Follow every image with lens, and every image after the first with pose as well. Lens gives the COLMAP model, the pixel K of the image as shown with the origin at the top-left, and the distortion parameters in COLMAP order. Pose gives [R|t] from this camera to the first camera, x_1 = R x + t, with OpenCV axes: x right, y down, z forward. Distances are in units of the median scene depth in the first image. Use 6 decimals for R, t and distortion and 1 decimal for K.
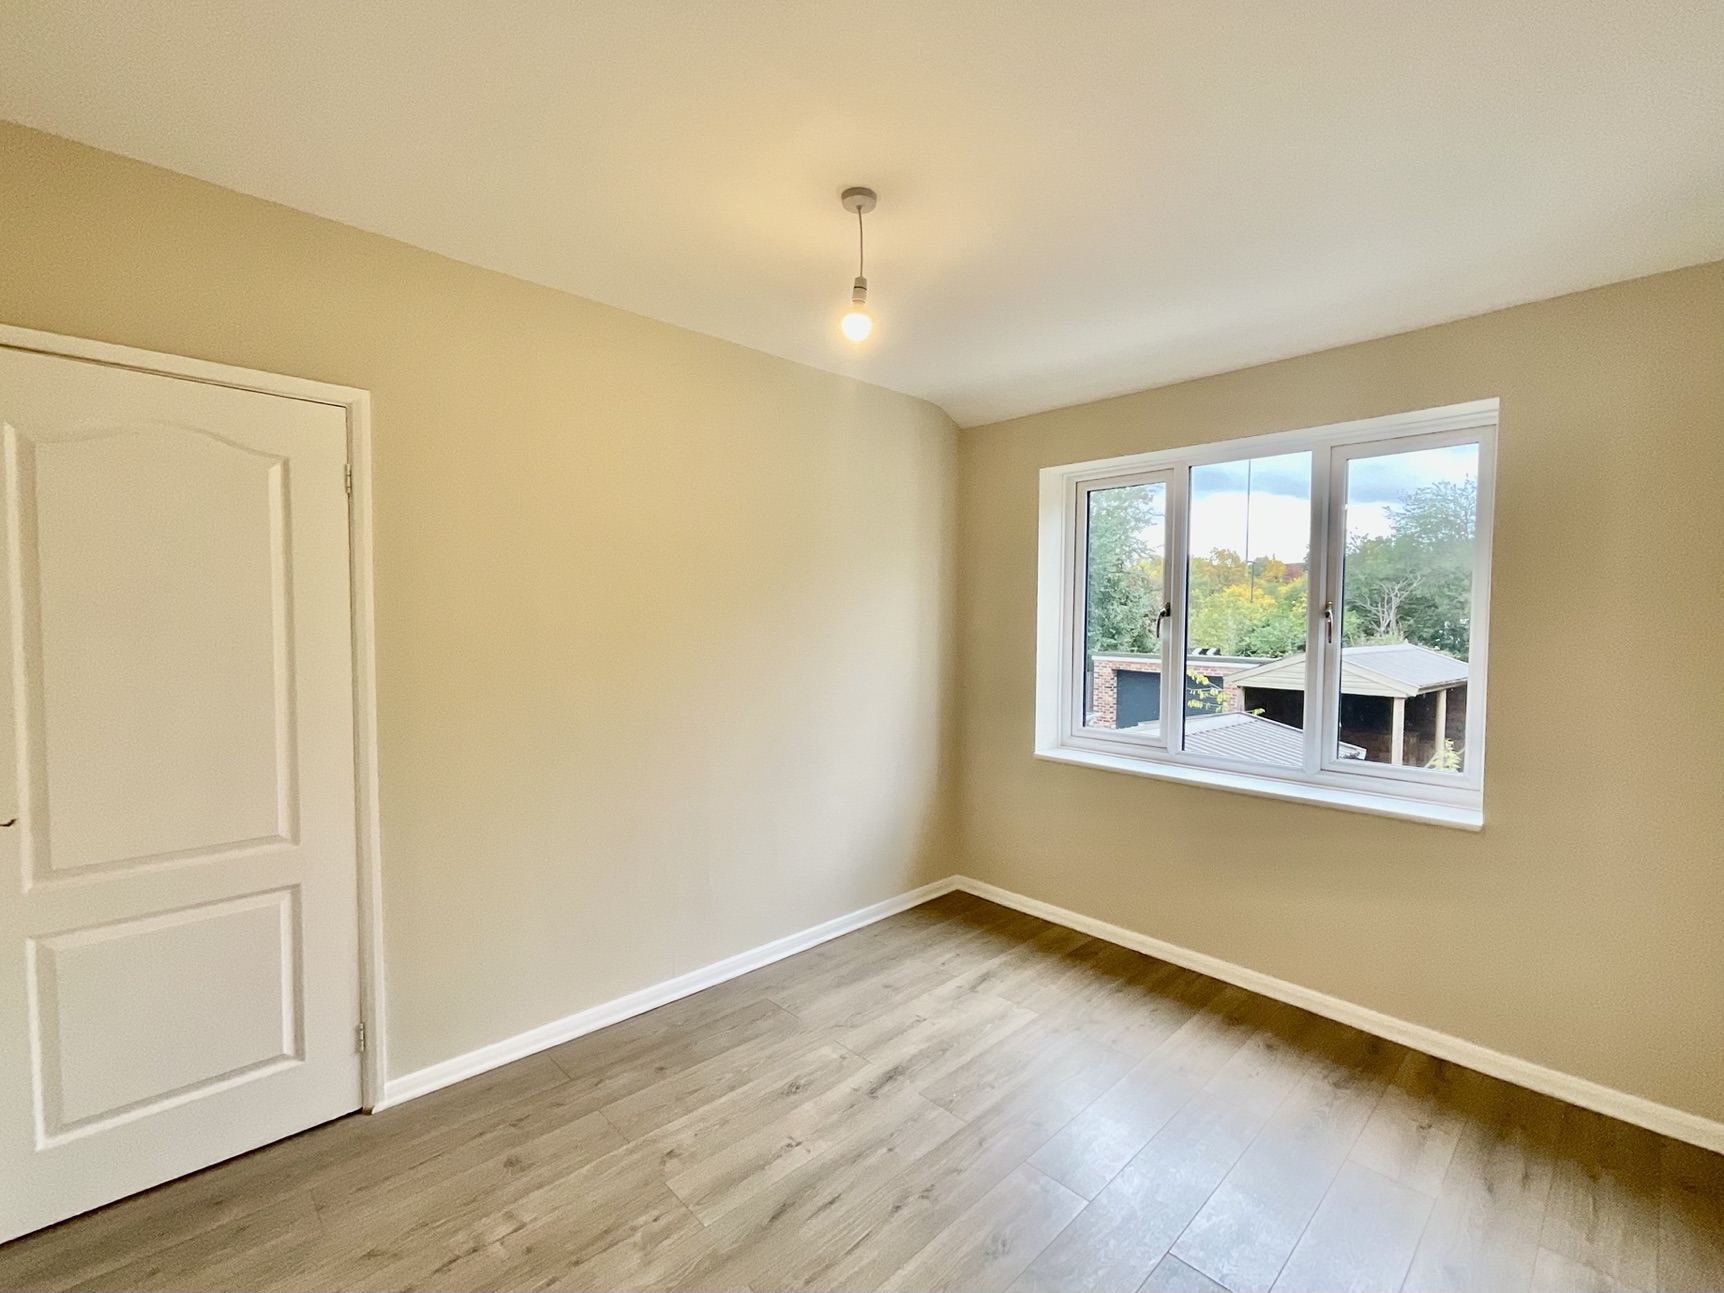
lens RADIAL K [[758.3, 0, 862.0], [0, 758.3, 646.5], [0, 0, 1]] dist [-0.002812, -0.000484]
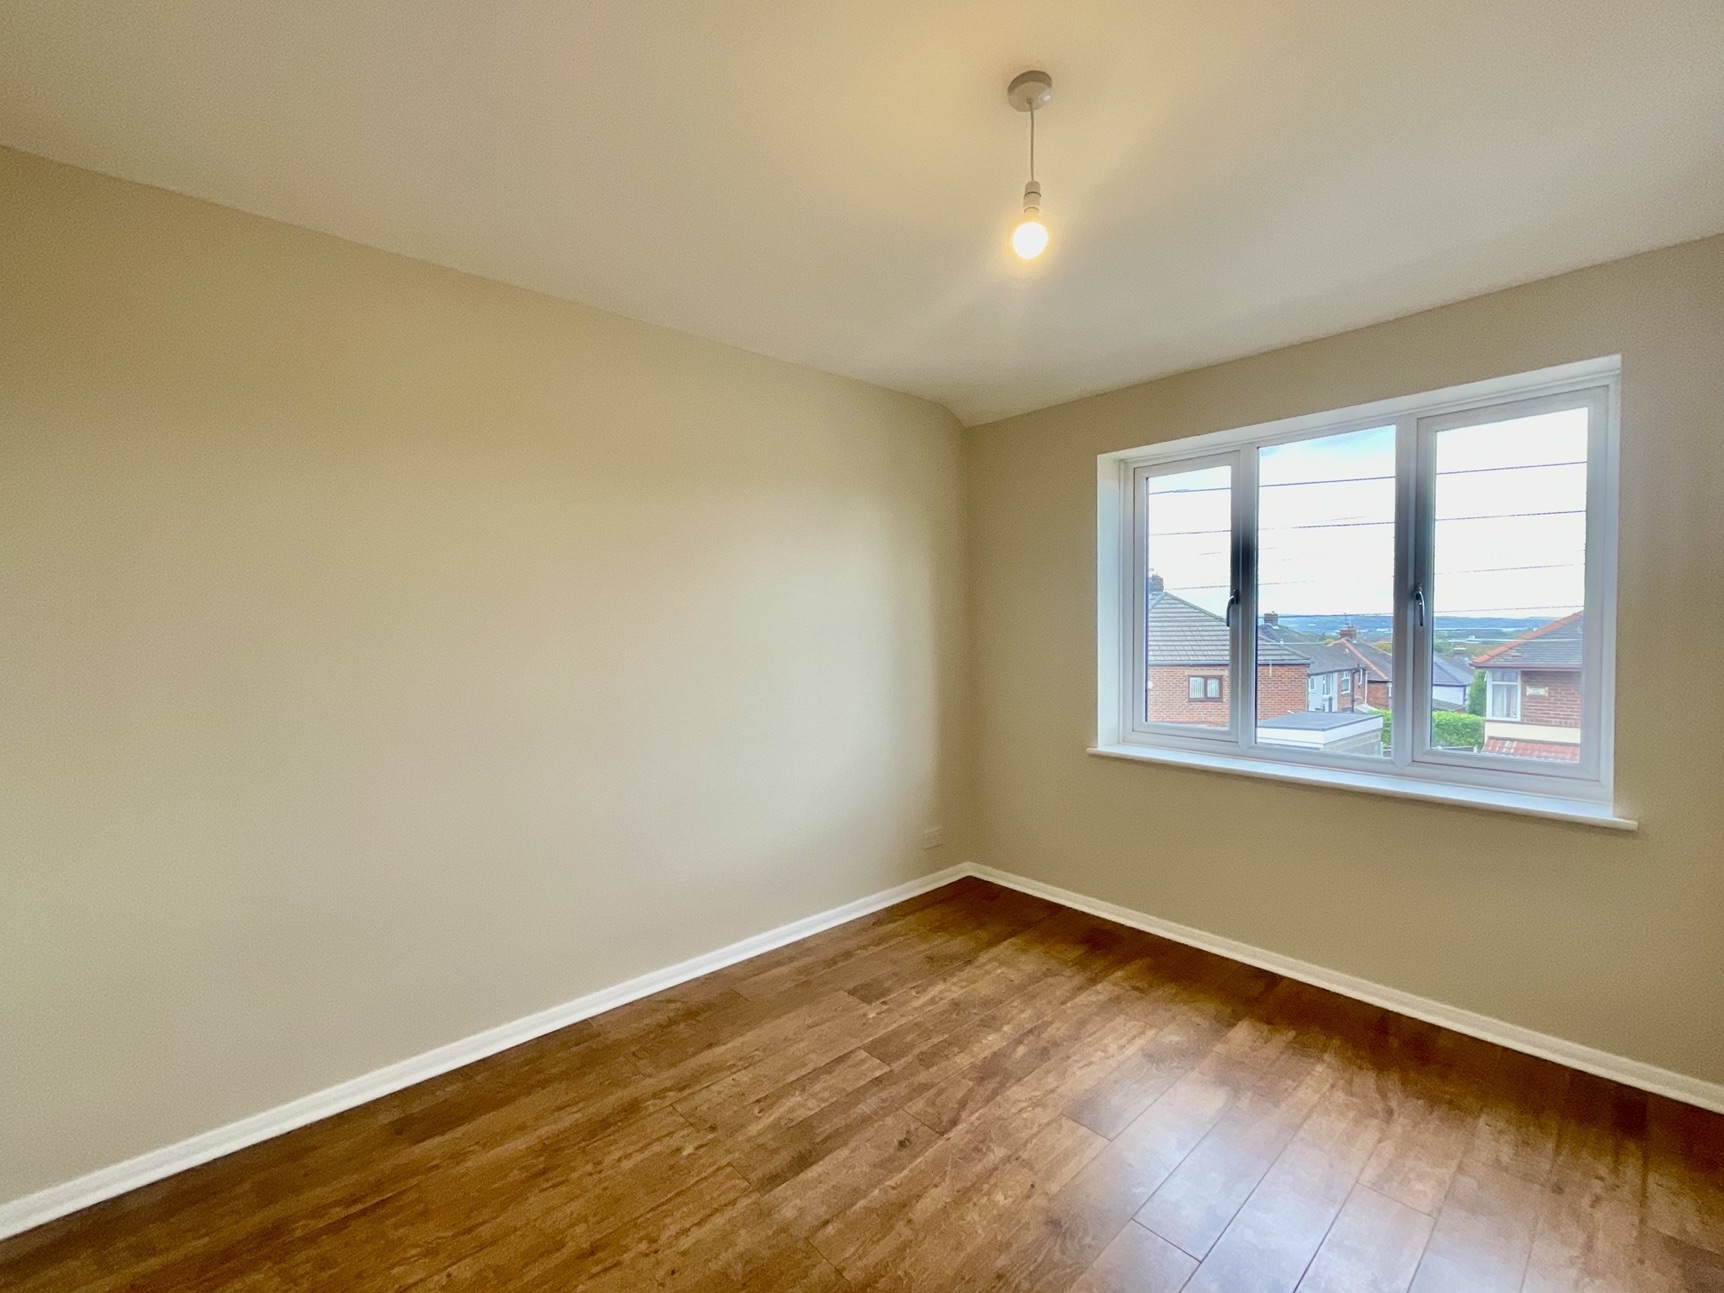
lens RADIAL K [[726.1, 0, 850.3], [0, 726.1, 657.7], [0, 0, 1]] dist [-0.000978, 0.000125]
pose [[0.999453, -0.029472, -0.014988, -0.093999], [0.029757, 0.999373, 0.019169, -0.005352], [0.014414, -0.019605, 0.999704, 0.101465]]
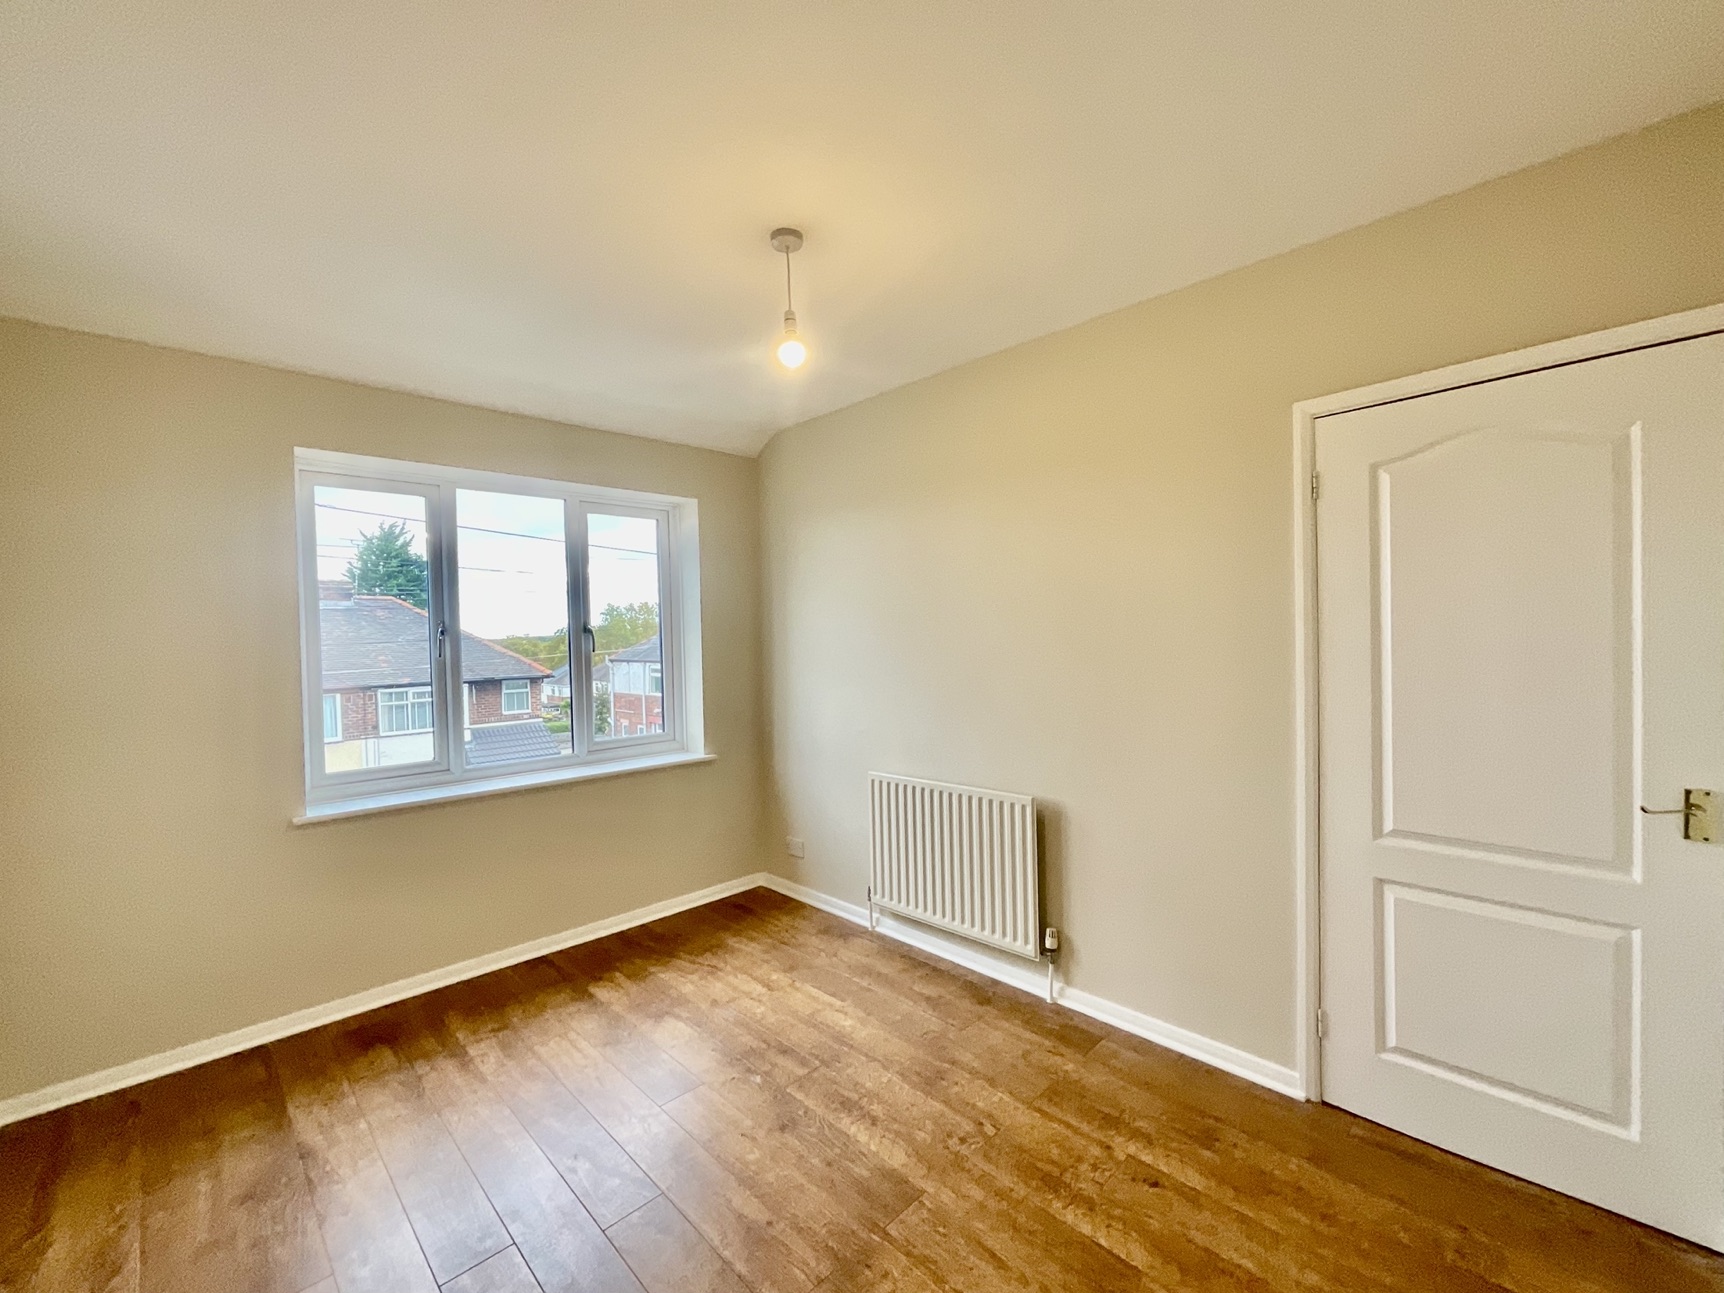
lens RADIAL K [[726.1, 0, 850.3], [0, 726.1, 657.7], [0, 0, 1]] dist [-0.000978, 0.000125]
pose [[-0.025029, -0.048055, 0.998531, -0.756508], [0.050955, 0.997484, 0.049282, -0.041060], [-0.998387, 0.052113, -0.022517, 0.692743]]
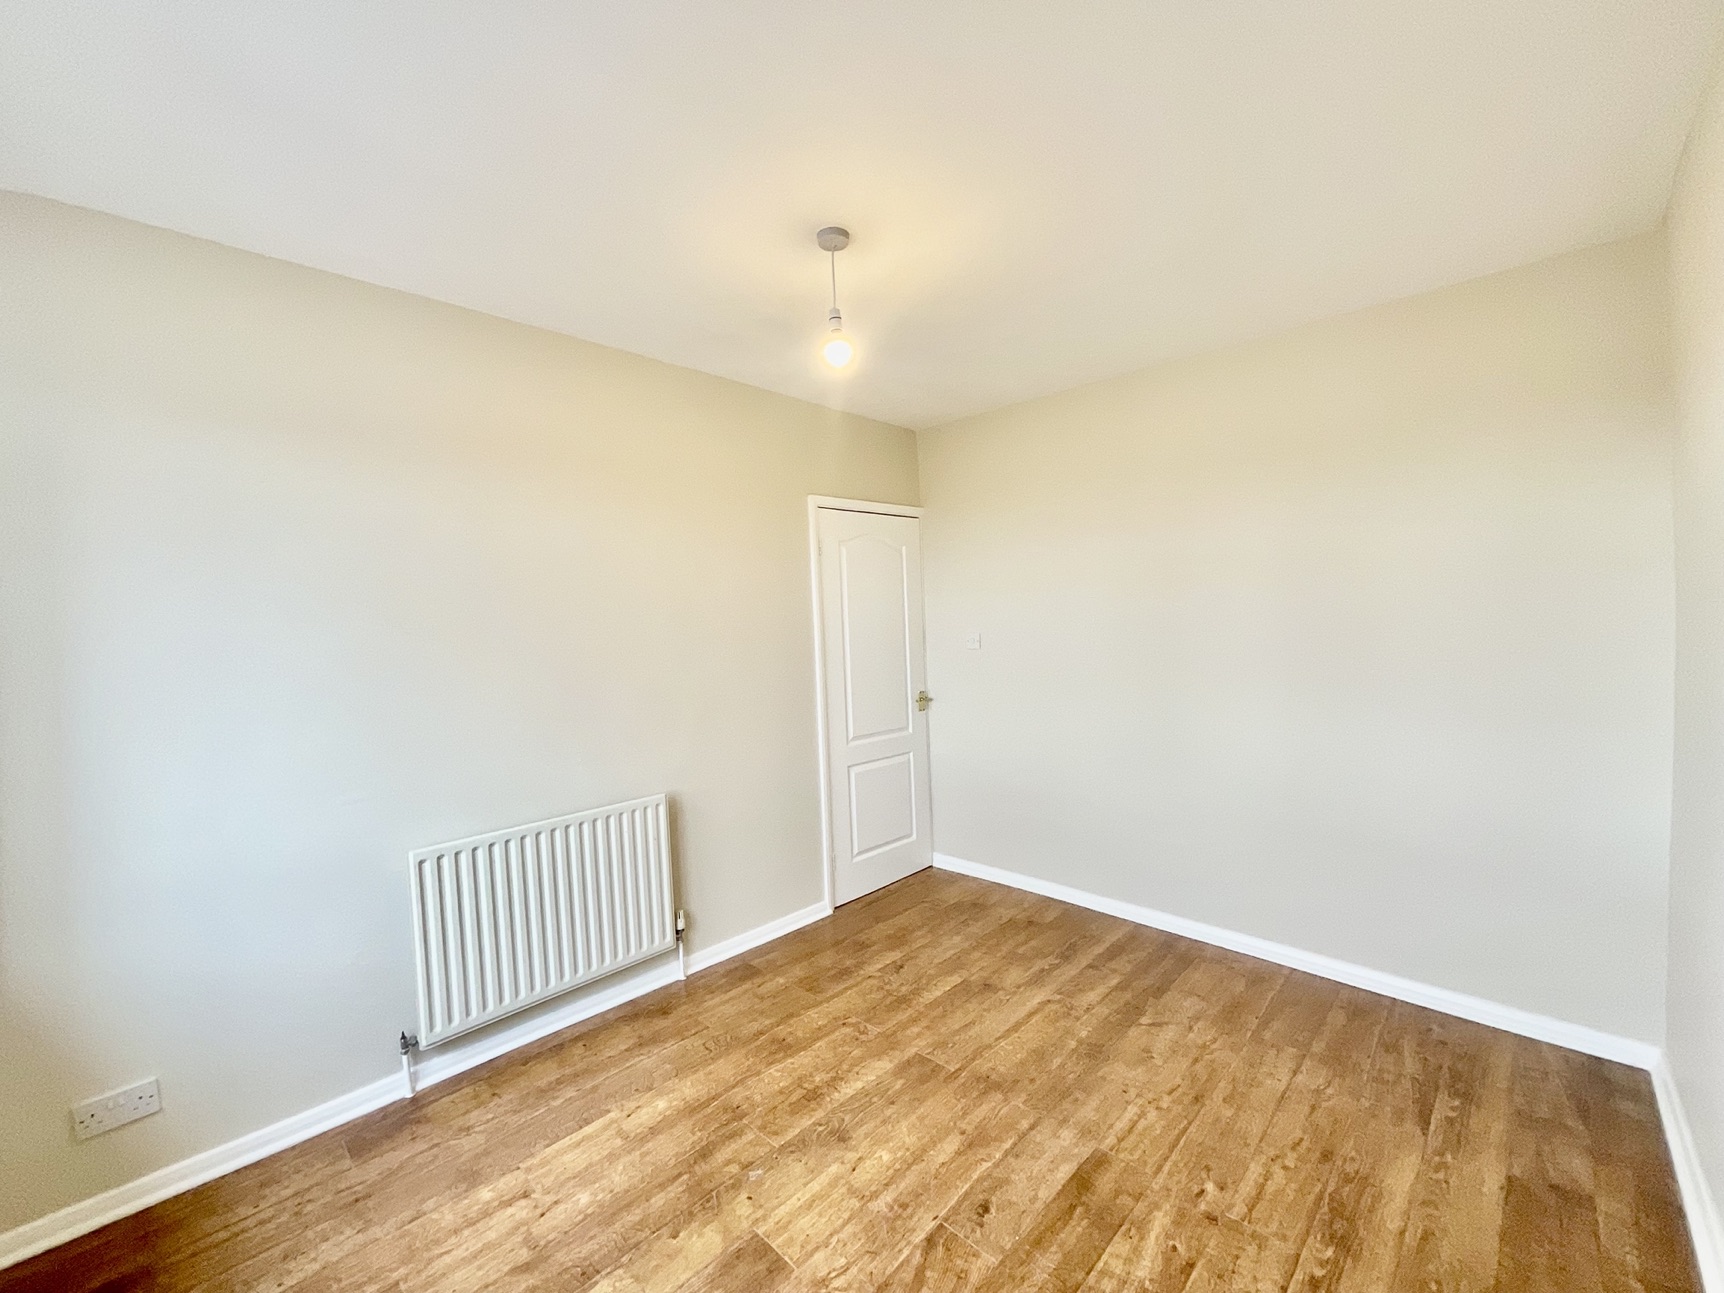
lens RADIAL K [[717.7, 0, 874.2], [0, 717.7, 652.1], [0, 0, 1]] dist [-0.001712, -0.000025]
pose [[-0.996569, 0.019206, -0.080506, 0.092749], [0.013838, 0.997676, 0.066719, -0.056604], [0.081600, 0.065376, -0.994519, 1.558805]]
